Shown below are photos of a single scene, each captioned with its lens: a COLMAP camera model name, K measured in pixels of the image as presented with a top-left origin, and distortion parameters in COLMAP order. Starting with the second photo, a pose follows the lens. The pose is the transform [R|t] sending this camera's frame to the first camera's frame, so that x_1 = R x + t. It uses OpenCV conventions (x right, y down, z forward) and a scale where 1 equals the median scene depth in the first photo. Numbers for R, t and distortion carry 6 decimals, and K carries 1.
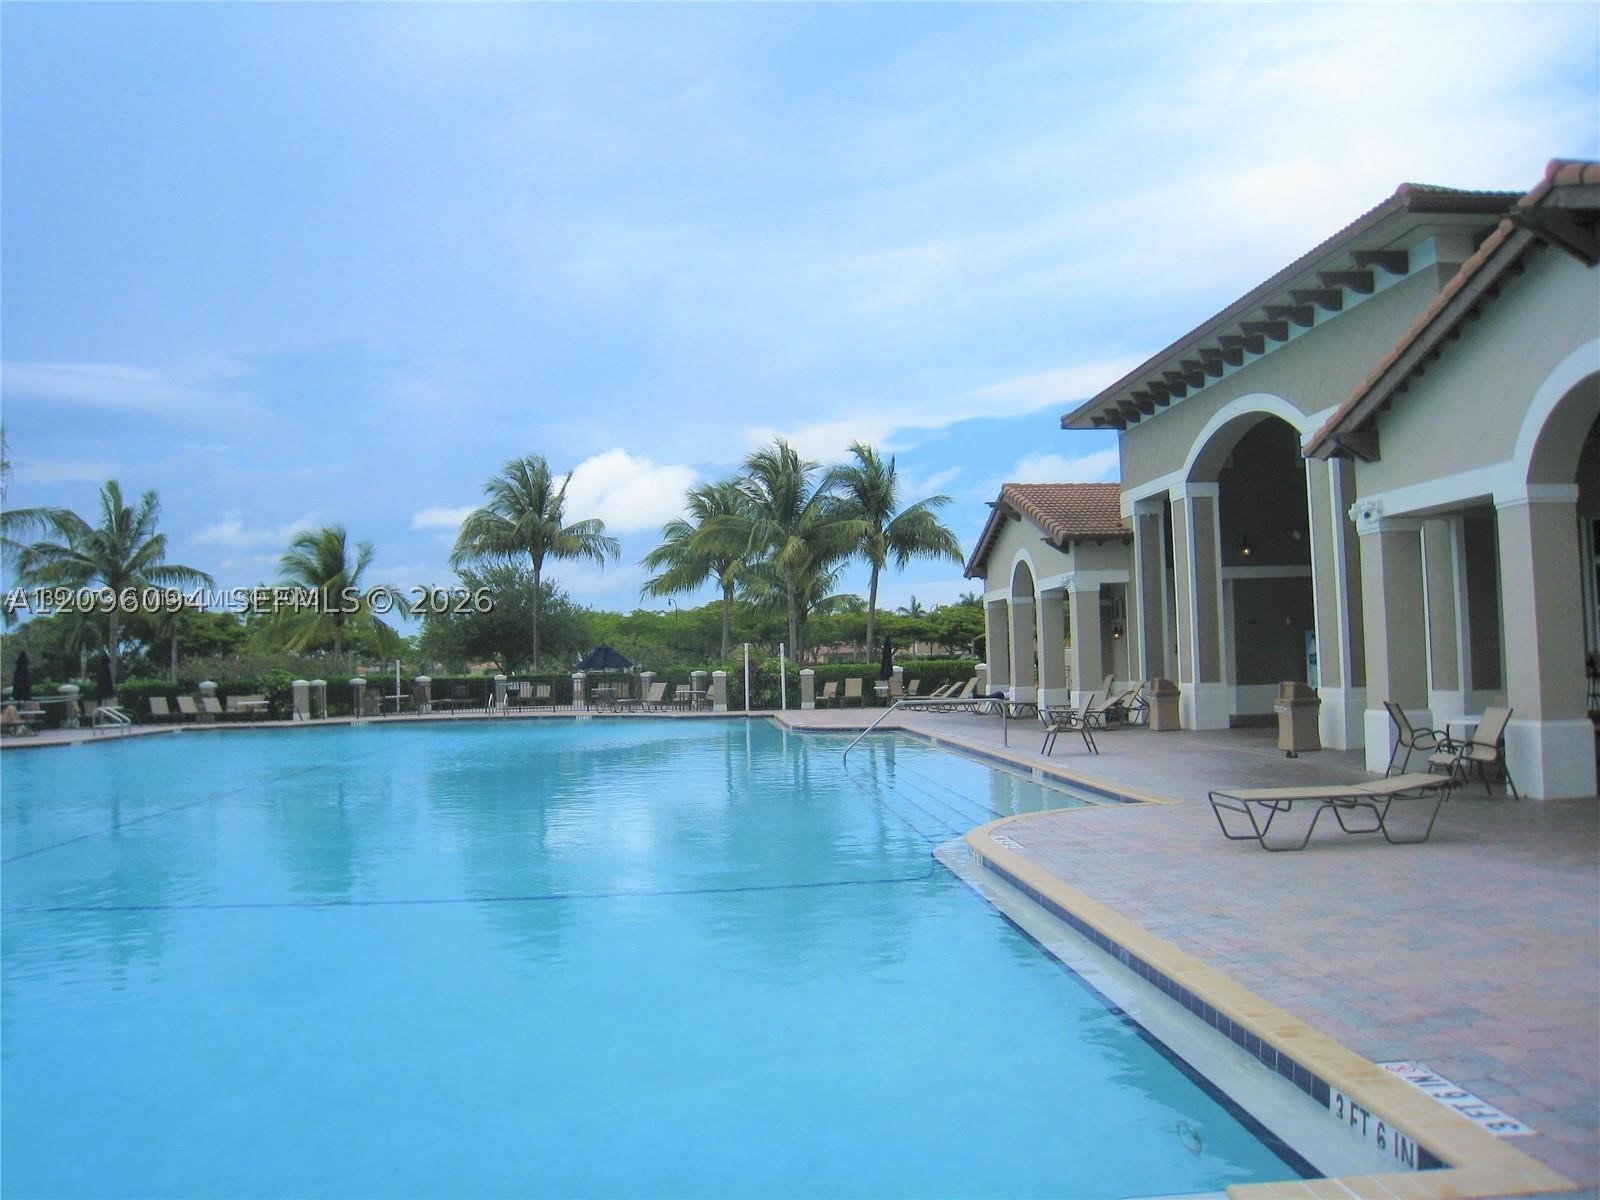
lens RADIAL K [[1315.4, 0, 772.2], [0, 1315.4, 596.1], [0, 0, 1]] dist [-0.159996, 0.119814]
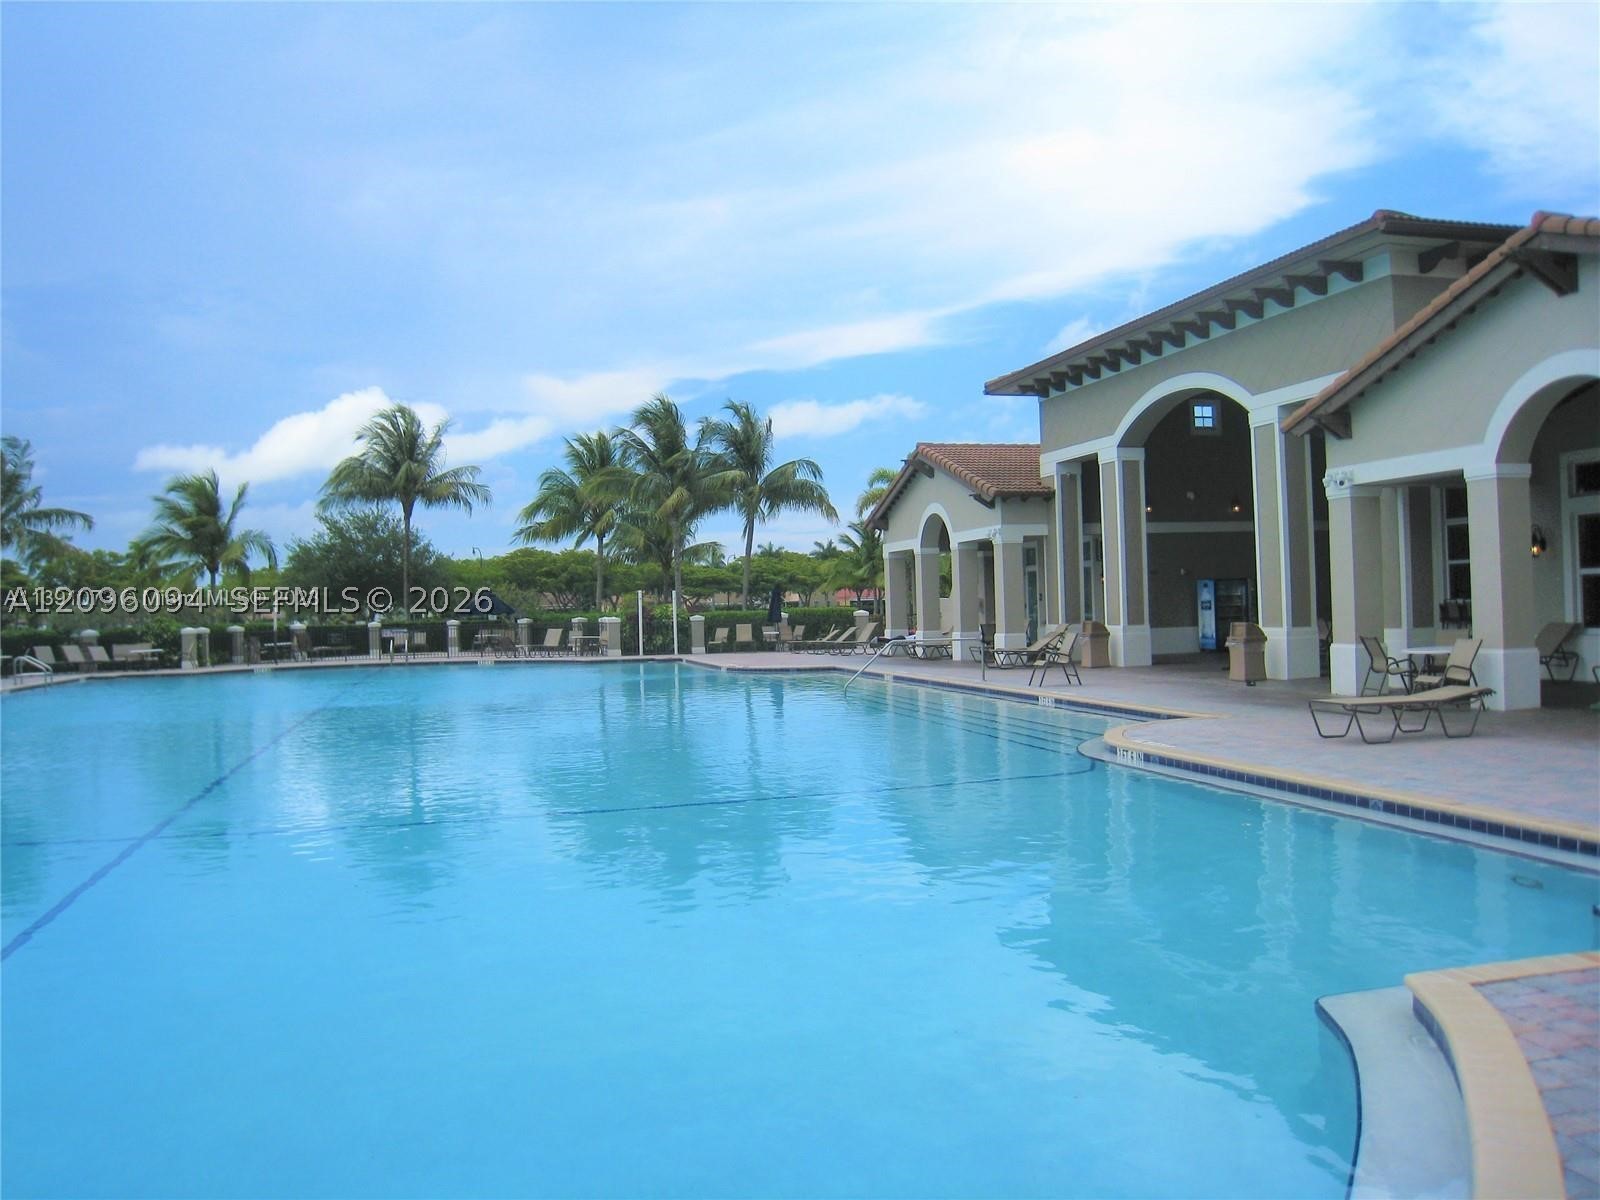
lens RADIAL K [[1315.4, 0, 772.2], [0, 1315.4, 596.1], [0, 0, 1]] dist [-0.159996, 0.119814]
pose [[0.984882, 0.001668, 0.173217, -0.098665], [-0.008220, 0.999277, 0.037114, 0.001160], [-0.173030, -0.037977, 0.984184, -0.037868]]
